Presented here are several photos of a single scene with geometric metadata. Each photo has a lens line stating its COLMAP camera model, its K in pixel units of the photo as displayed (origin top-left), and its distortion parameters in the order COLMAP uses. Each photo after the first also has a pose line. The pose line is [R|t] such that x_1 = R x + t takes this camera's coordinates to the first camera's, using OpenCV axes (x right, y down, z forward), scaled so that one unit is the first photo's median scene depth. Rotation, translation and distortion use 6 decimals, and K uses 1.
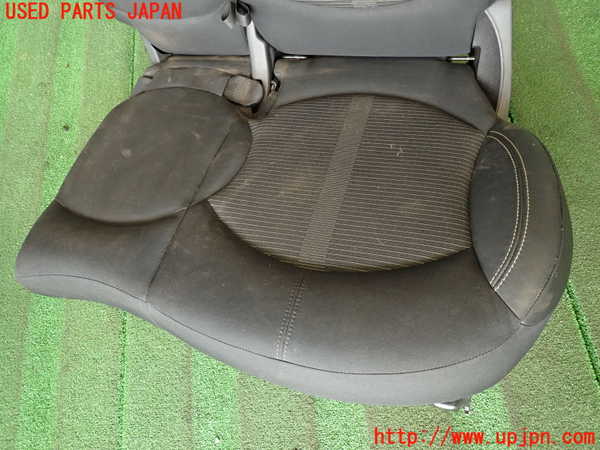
lens RADIAL K [[448.2, 0, 300.4], [0, 448.2, 224.5], [0, 0, 1]] dist [0.000903, -0.008828]
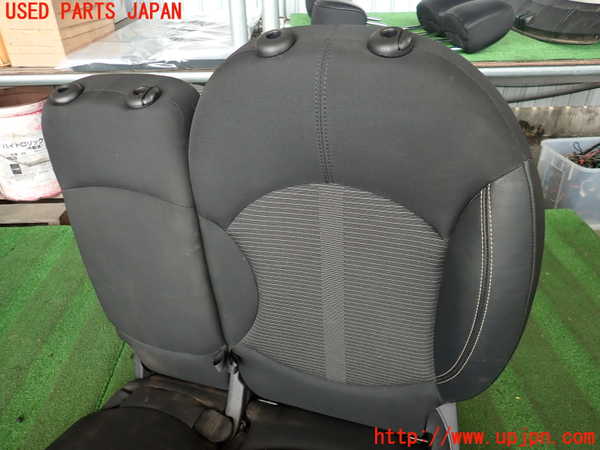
lens RADIAL K [[448.2, 0, 299.4], [0, 448.2, 225.6], [0, 0, 1]] dist [0.000903, -0.008828]
pose [[0.977800, 0.206329, 0.036541, -0.065606], [-0.146905, 0.799365, -0.582610, -0.091162], [-0.149419, 0.564308, 0.811930, -0.142464]]
